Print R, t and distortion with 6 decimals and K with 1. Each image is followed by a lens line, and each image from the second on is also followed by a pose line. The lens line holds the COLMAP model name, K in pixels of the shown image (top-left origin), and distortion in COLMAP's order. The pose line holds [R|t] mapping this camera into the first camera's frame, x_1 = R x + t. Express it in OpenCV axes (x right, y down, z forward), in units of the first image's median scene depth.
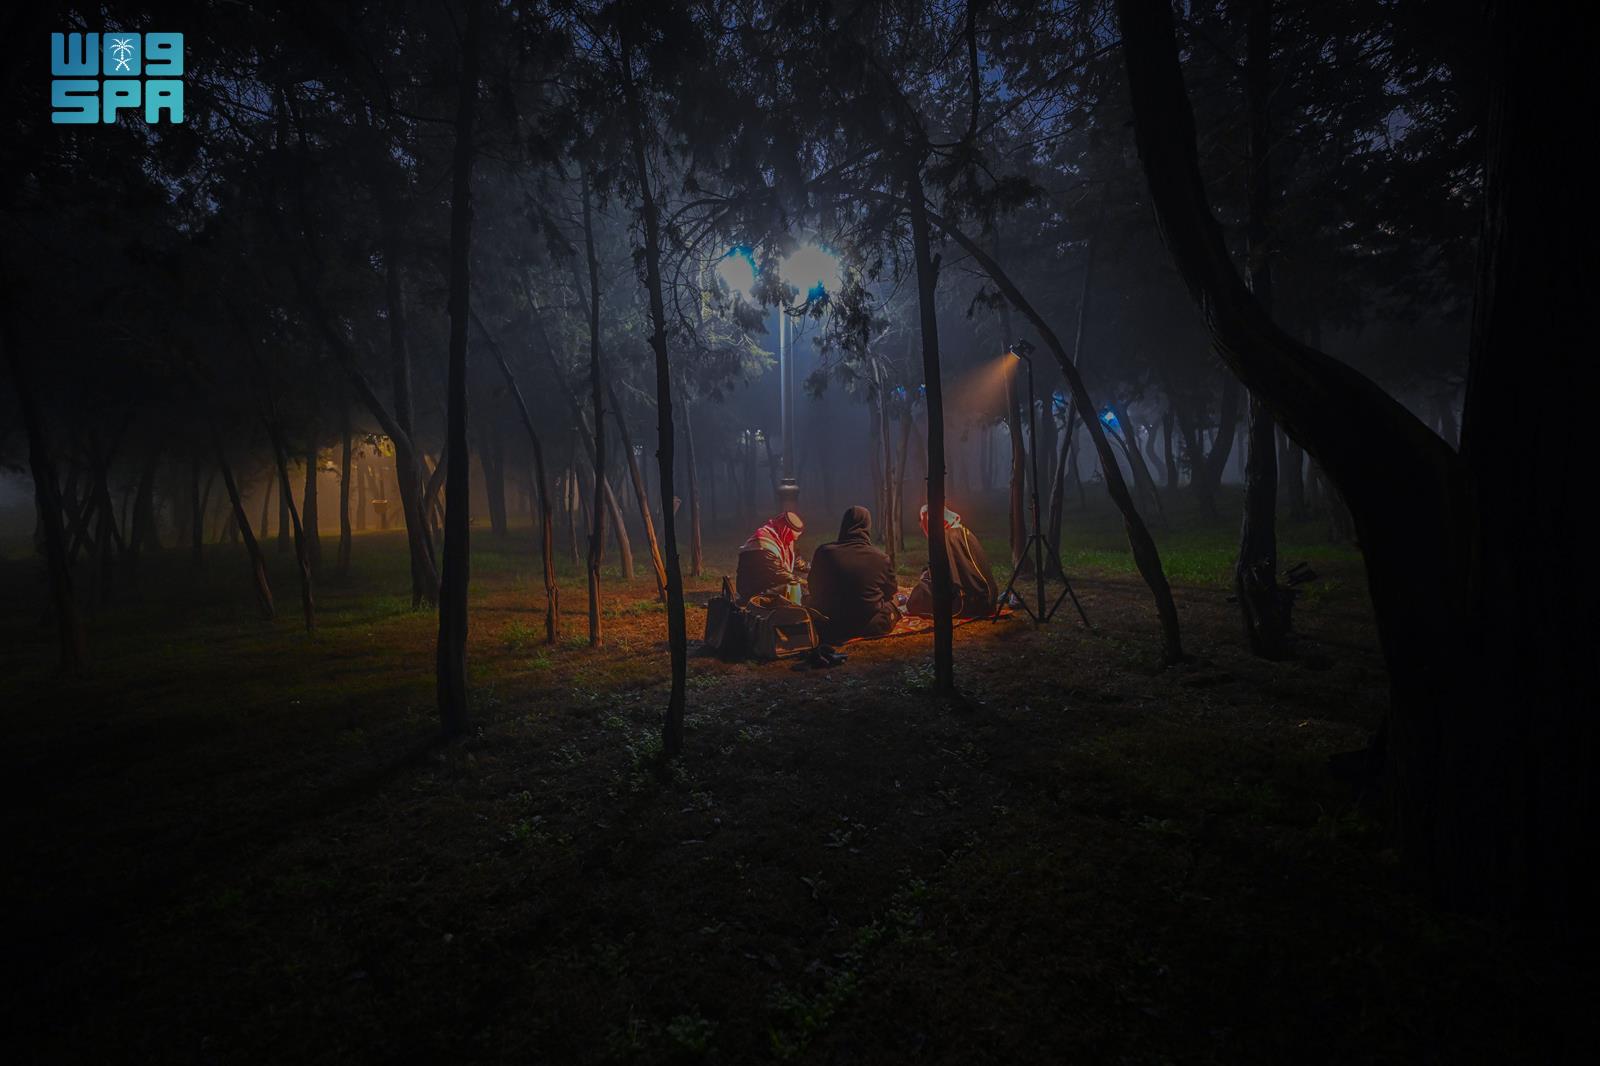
lens RADIAL K [[642.8, 0, 800.3], [0, 642.8, 532.7], [0, 0, 1]] dist [0.000689, 0.000006]
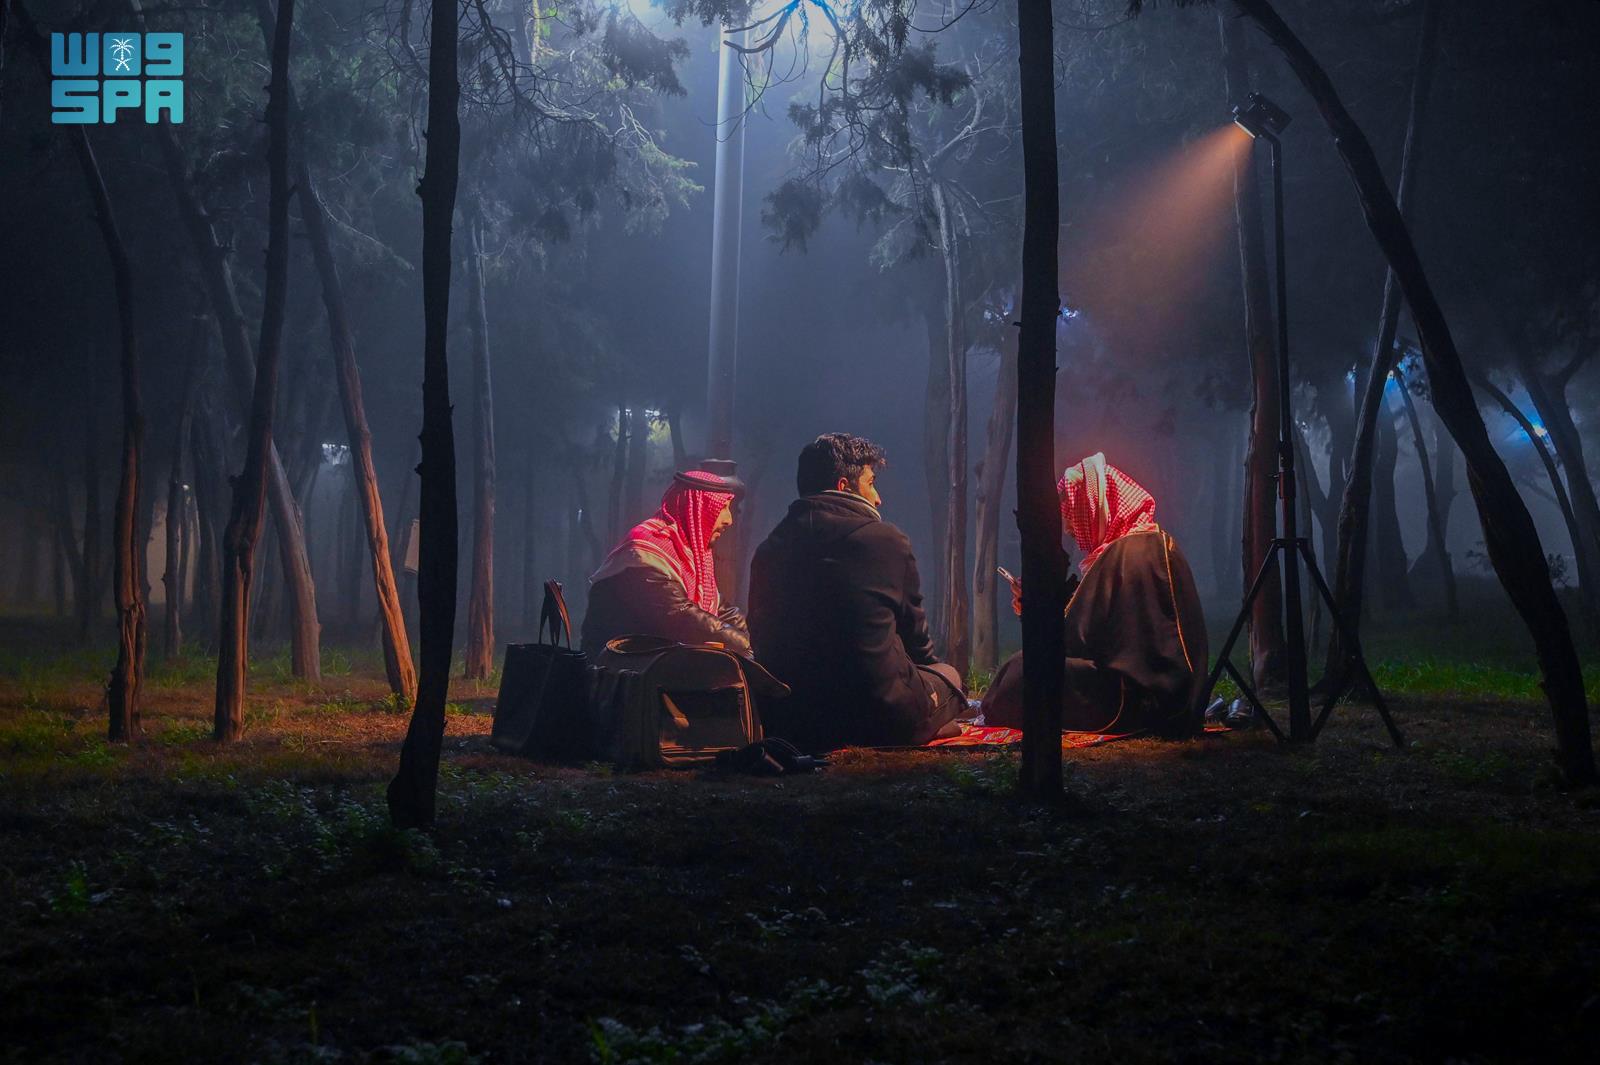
lens RADIAL K [[1667.0, 0, 800.2], [0, 1667.0, 532.6], [0, 0, 1]] dist [-0.019991, 0.000000]
pose [[0.998611, 0.046276, 0.025179, 0.012826], [-0.043300, 0.993199, -0.108079, 0.101618], [-0.030009, 0.106839, 0.993823, -0.067257]]
